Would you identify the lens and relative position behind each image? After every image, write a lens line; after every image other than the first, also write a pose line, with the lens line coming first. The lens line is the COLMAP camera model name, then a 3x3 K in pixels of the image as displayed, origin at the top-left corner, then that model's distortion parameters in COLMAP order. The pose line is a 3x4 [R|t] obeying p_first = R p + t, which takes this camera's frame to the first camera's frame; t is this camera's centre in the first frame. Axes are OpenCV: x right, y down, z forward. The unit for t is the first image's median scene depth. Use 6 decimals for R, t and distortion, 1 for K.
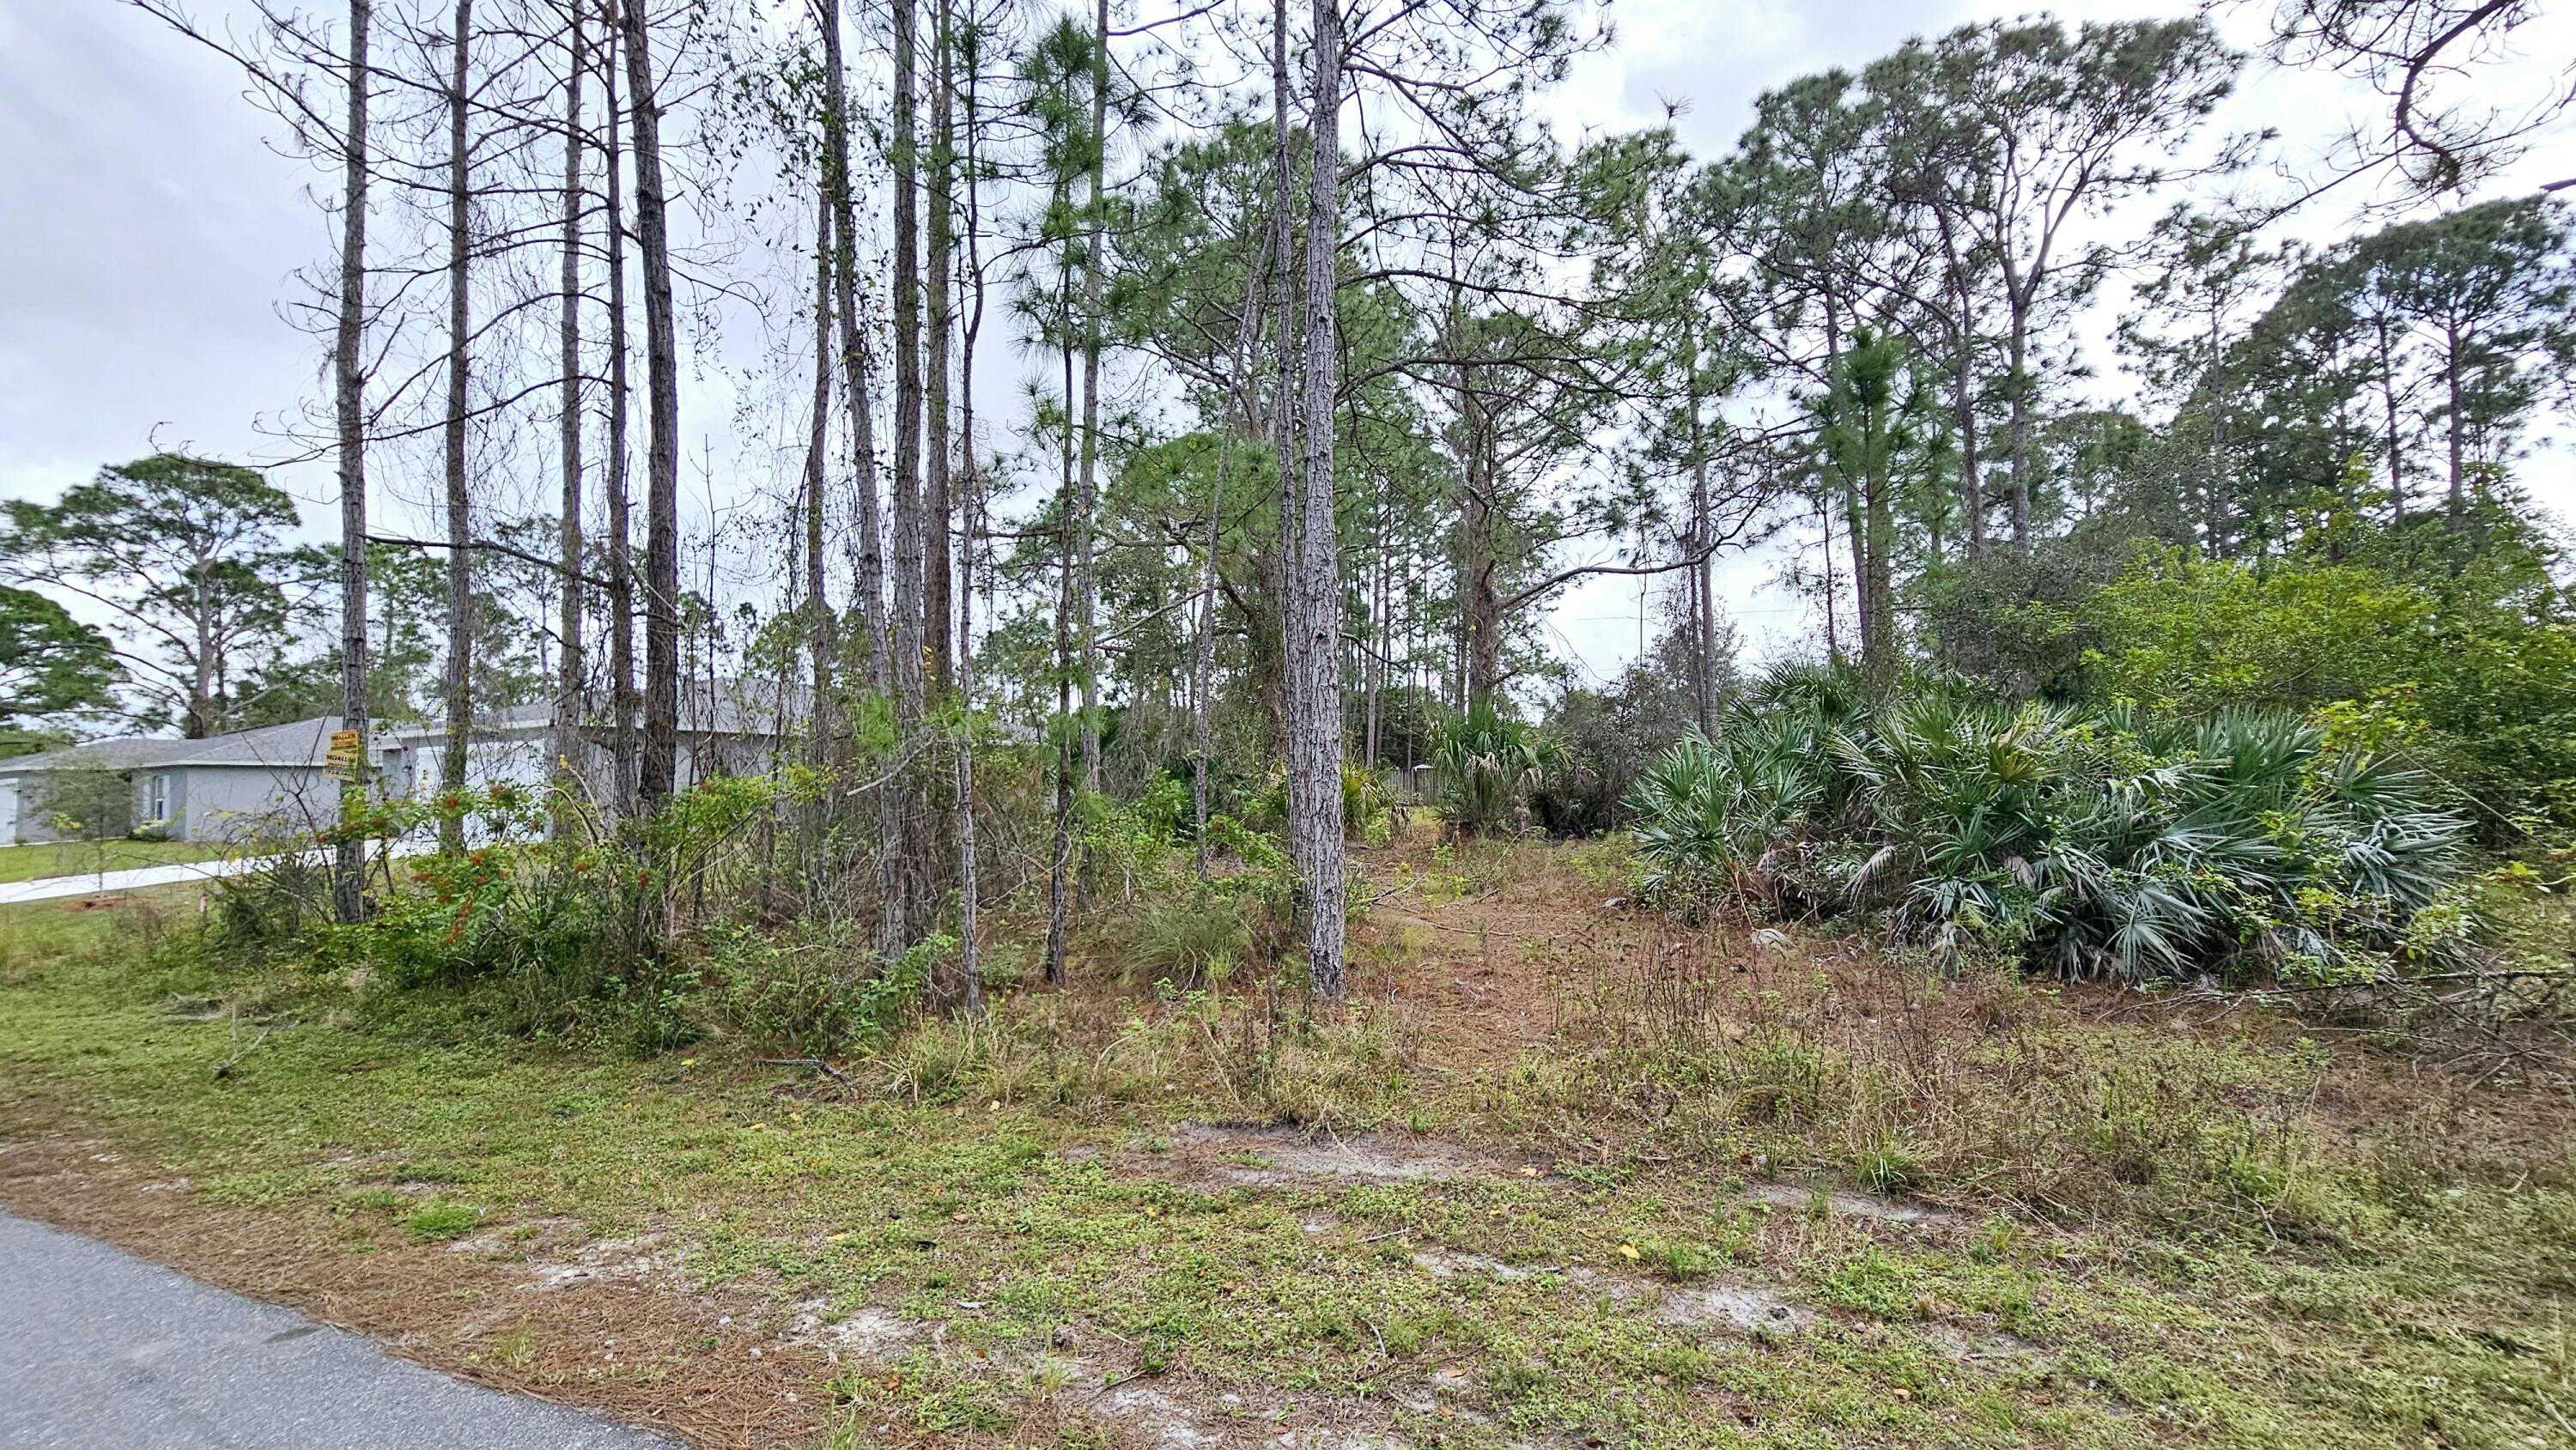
lens RADIAL K [[1067.4, 0, 1287.3], [0, 1067.4, 733.7], [0, 0, 1]] dist [-0.001830, 0.000049]
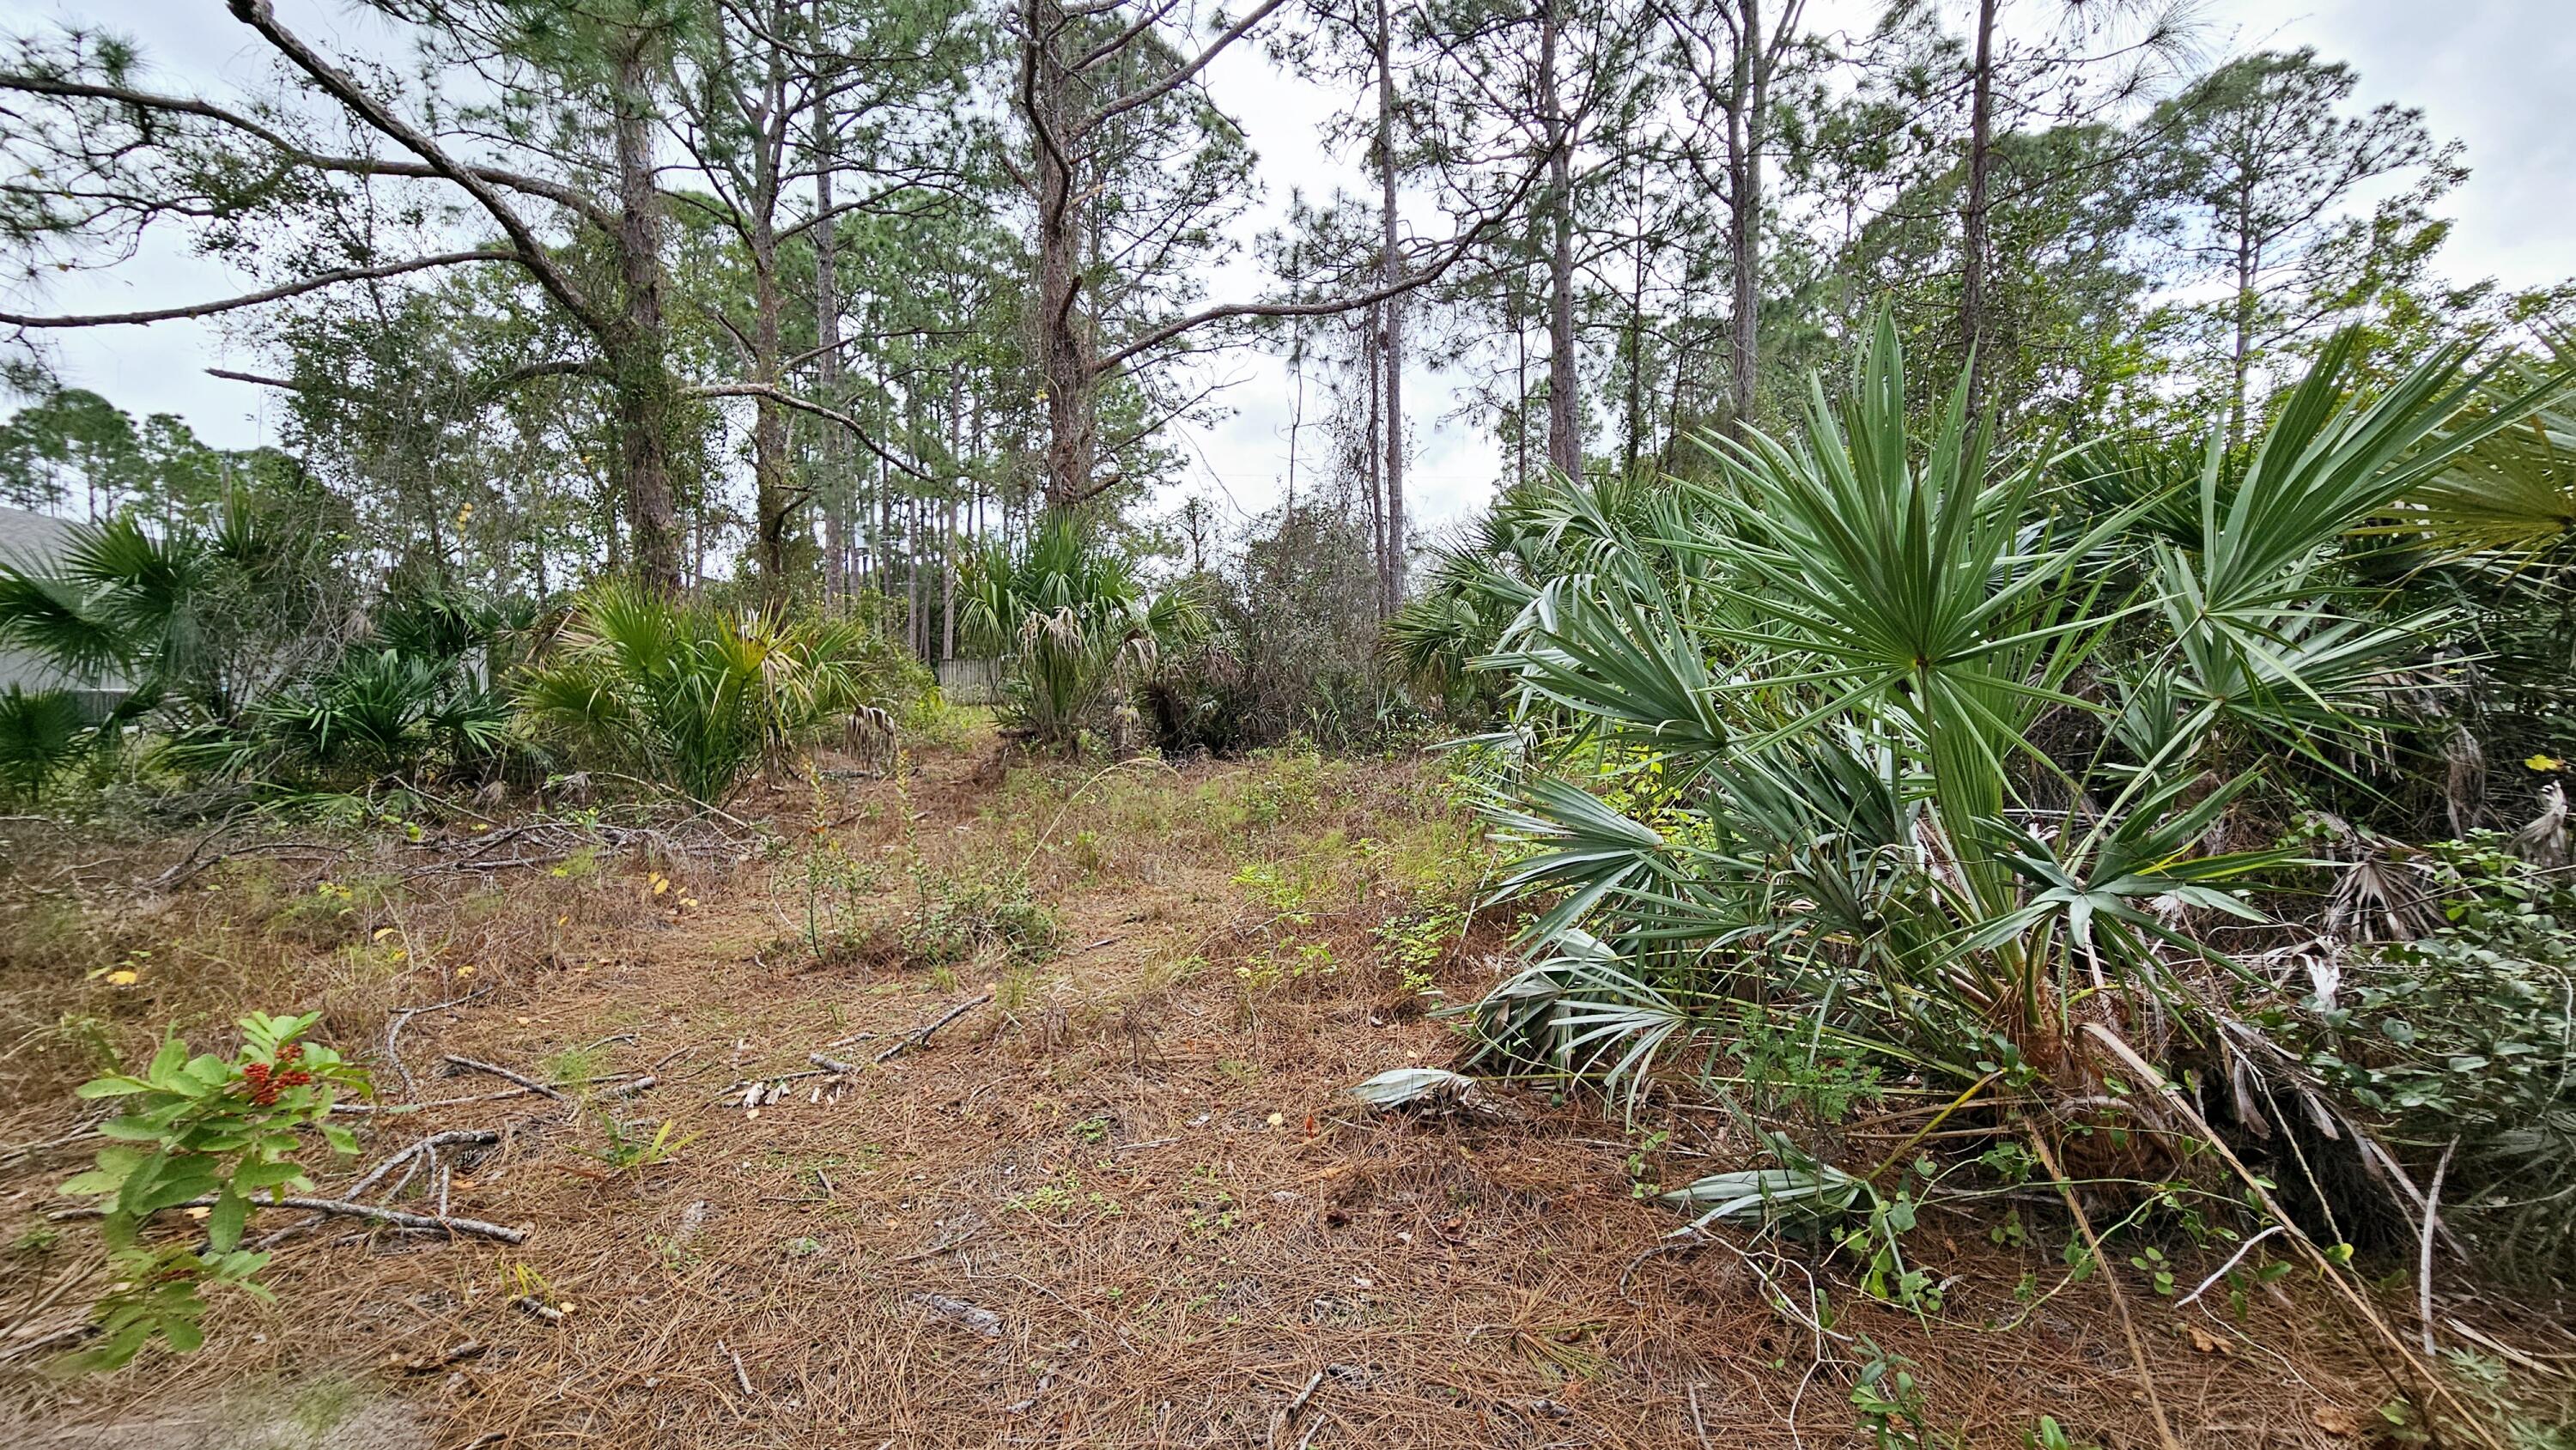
lens RADIAL K [[1067.4, 0, 1287.3], [0, 1067.4, 733.7], [0, 0, 1]] dist [-0.001830, 0.000049]
pose [[0.938888, -0.004690, 0.344192, 0.027092], [-0.025685, 0.996165, 0.083638, 0.008595], [-0.343264, -0.087367, 0.935167, 0.110272]]
